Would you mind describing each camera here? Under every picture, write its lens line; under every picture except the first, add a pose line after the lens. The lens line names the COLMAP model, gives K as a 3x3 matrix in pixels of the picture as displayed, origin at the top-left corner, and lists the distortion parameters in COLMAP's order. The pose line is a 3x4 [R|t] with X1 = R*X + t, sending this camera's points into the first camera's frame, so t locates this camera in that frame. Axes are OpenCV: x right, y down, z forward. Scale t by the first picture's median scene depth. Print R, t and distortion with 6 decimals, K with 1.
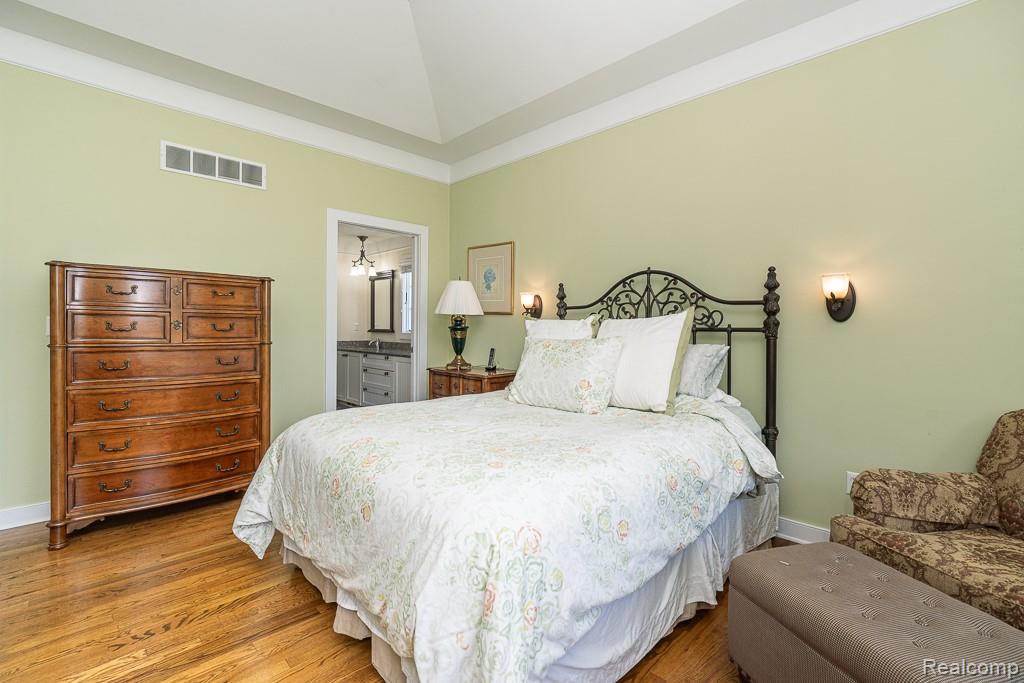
lens RADIAL K [[465.6, 0, 512.2], [0, 465.6, 336.9], [0, 0, 1]] dist [-0.008143, 0.003392]
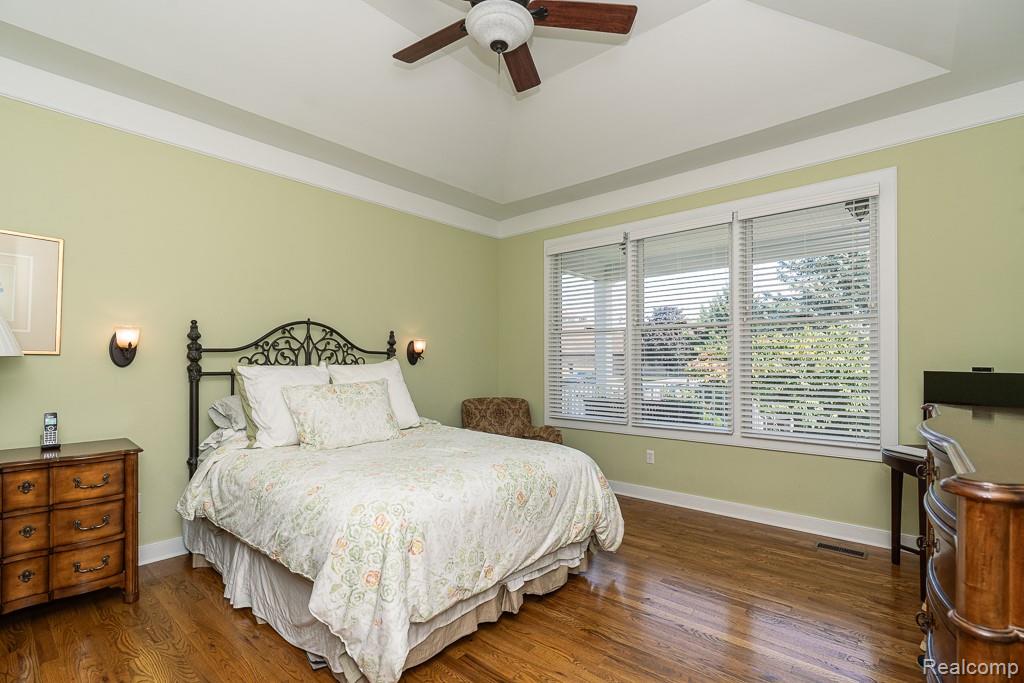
lens RADIAL K [[465.6, 0, 511.2], [0, 465.6, 348.1], [0, 0, 1]] dist [-0.008143, 0.003392]
pose [[-0.090559, 0.013752, 0.995796, -0.852939], [0.016540, 0.999788, -0.012303, -0.052528], [-0.995754, 0.015356, -0.090767, 0.585545]]
